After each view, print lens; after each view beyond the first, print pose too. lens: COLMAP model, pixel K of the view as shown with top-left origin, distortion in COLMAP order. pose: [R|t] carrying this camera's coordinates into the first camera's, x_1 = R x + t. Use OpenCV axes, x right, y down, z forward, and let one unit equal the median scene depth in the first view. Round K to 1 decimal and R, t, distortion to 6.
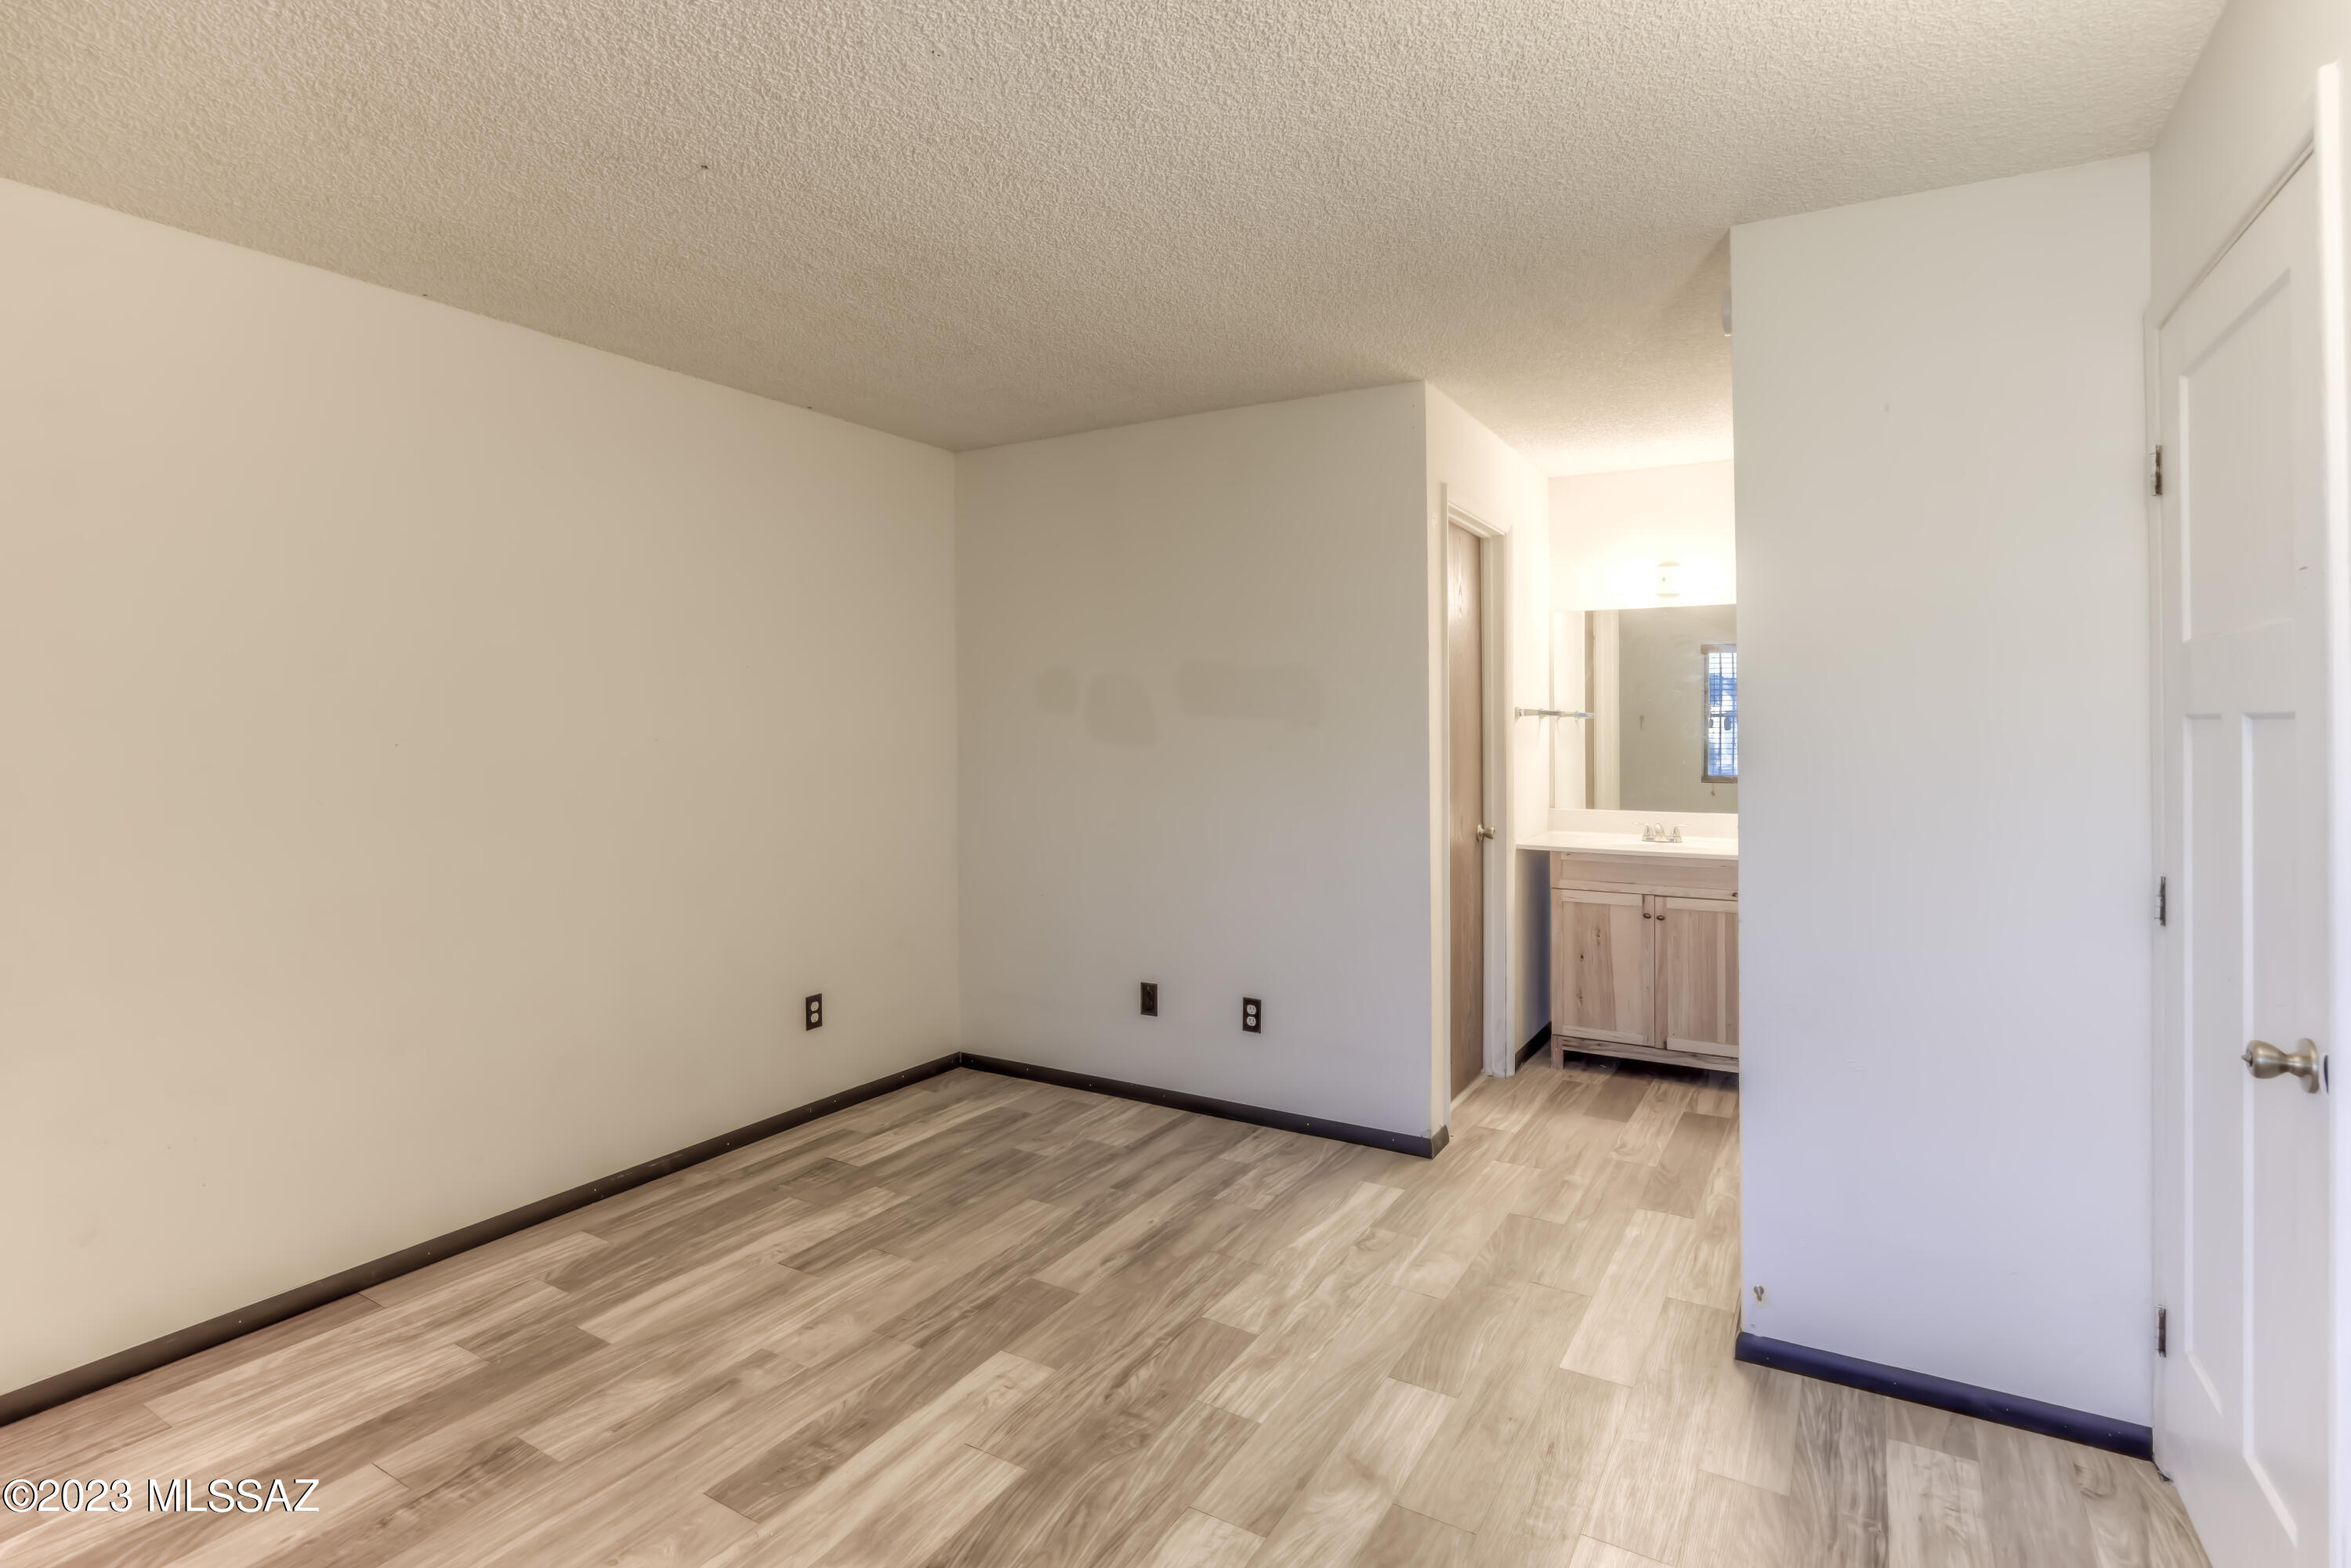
lens RADIAL K [[1138.2, 0, 1178.0], [0, 1138.2, 701.2], [0, 0, 1]] dist [-0.037905, 0.014405]
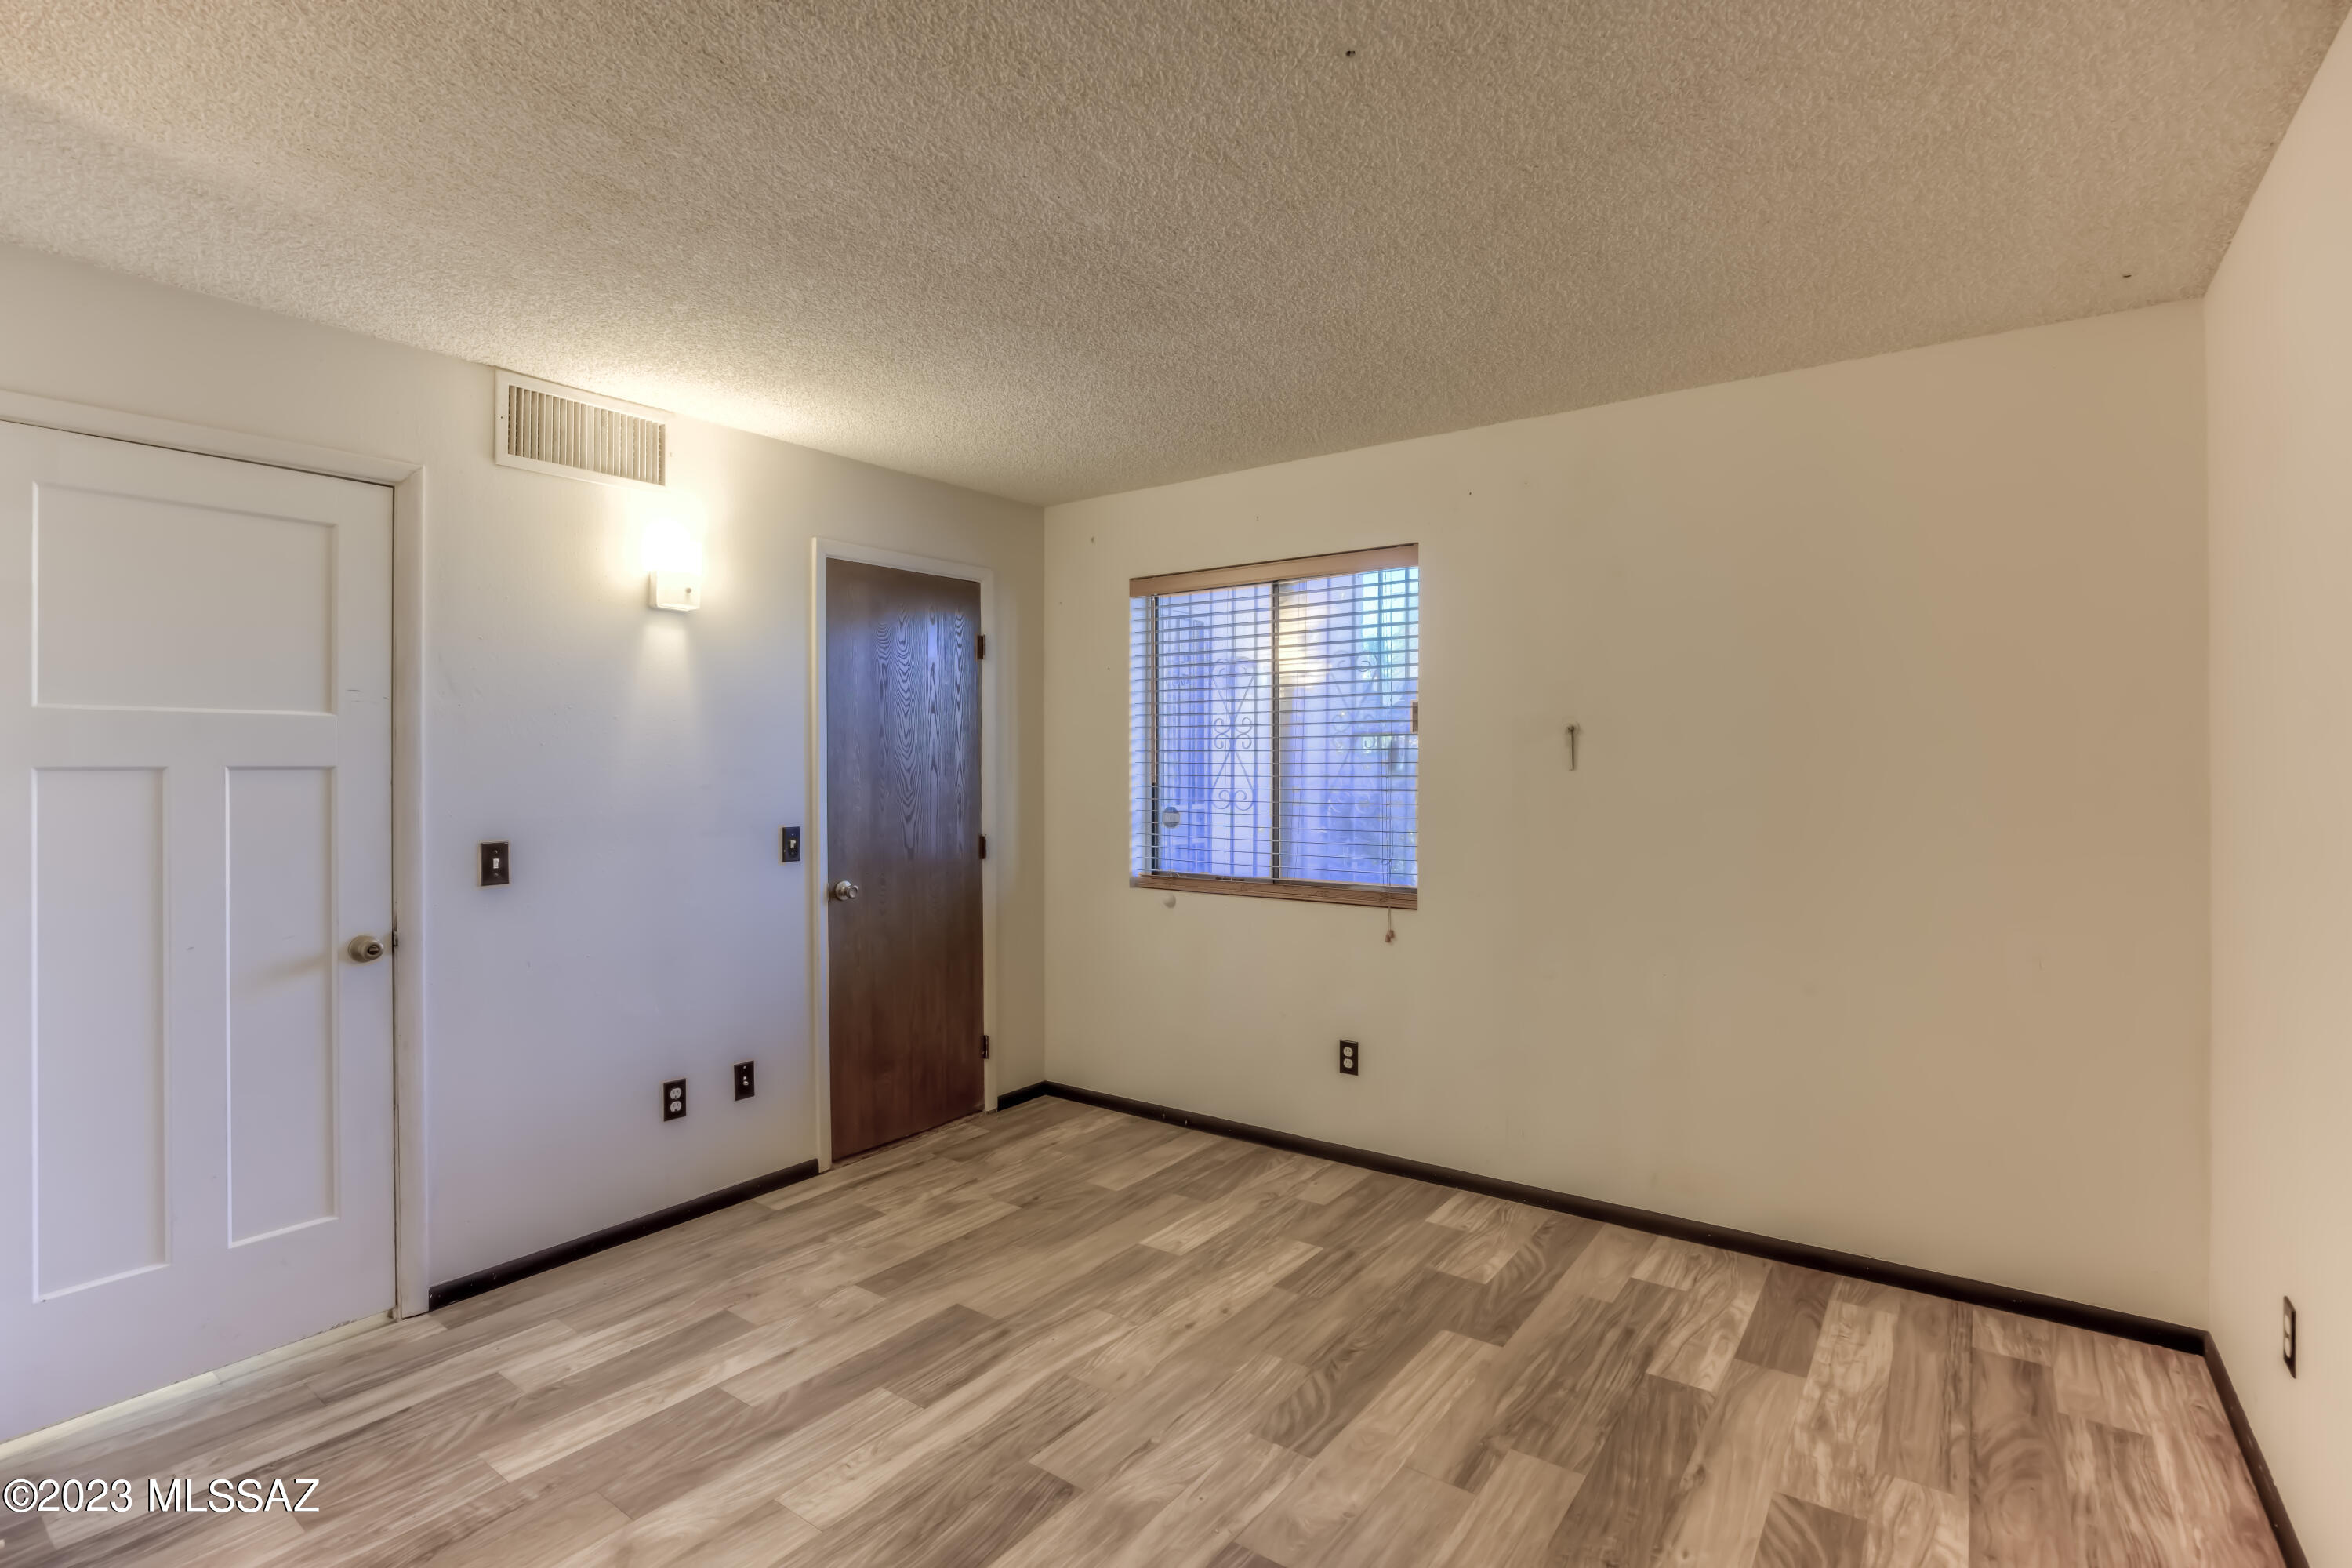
lens RADIAL K [[1128.8, 0, 1158.2], [0, 1128.8, 769.6], [0, 0, 1]] dist [-0.042550, 0.016774]
pose [[-0.993545, 0.005920, 0.113288, -0.212578], [0.004669, 0.999925, -0.011303, 0.016718], [-0.113347, -0.010701, -0.993498, 1.013467]]
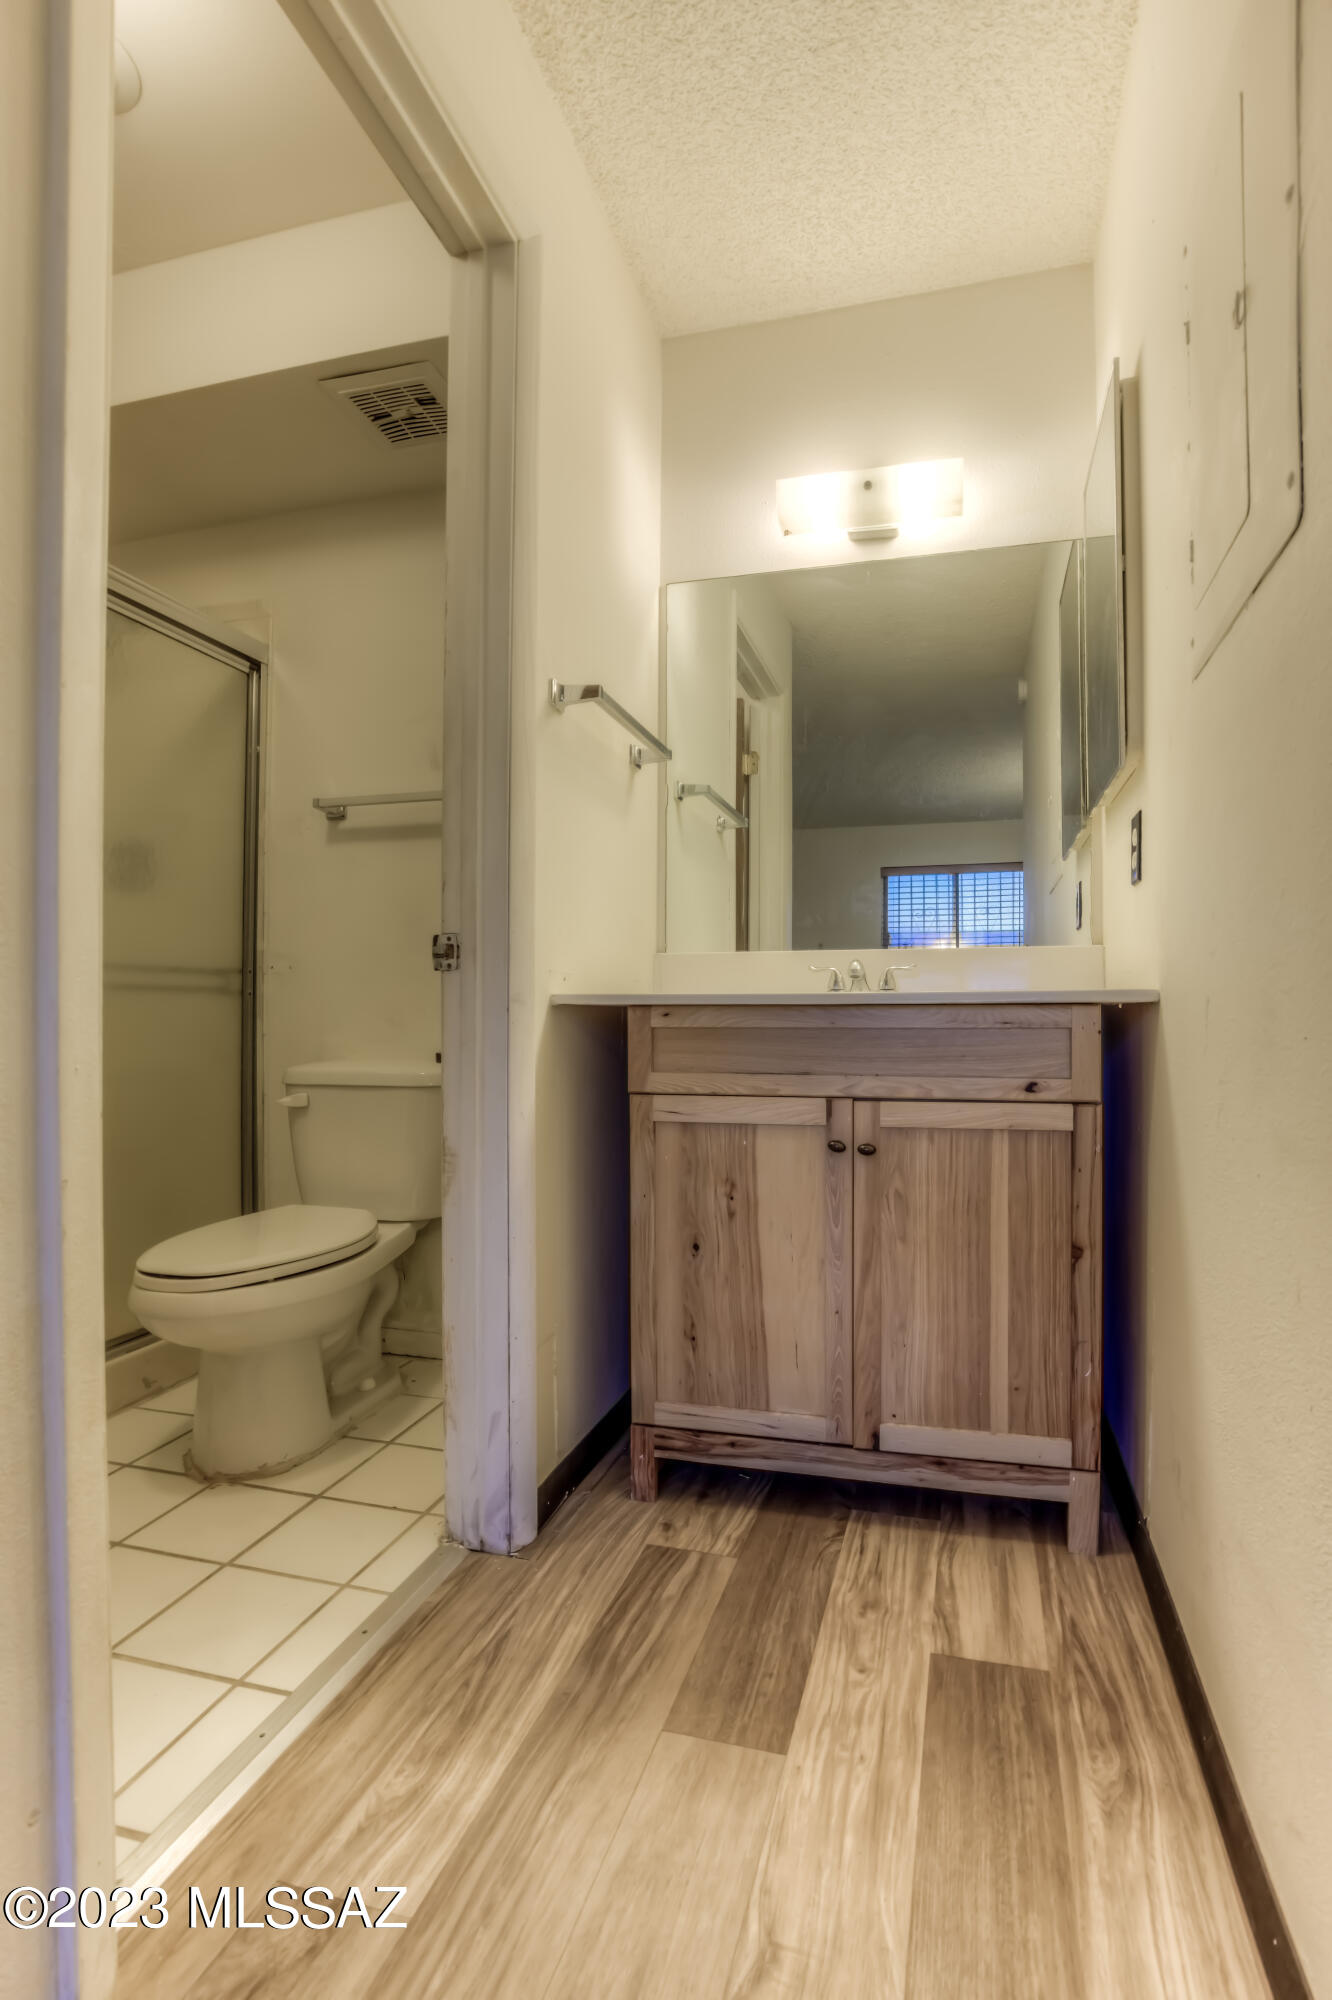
lens RADIAL K [[939.1, 0, 666.0], [0, 939.1, 1000.0], [0, 0, 1]] dist [-0.035816, 0.014376]
pose [[0.974272, 0.002259, 0.225364, 0.306252], [-0.003524, 0.999980, 0.005209, 0.149867], [-0.225348, -0.005869, 0.974261, 0.753977]]
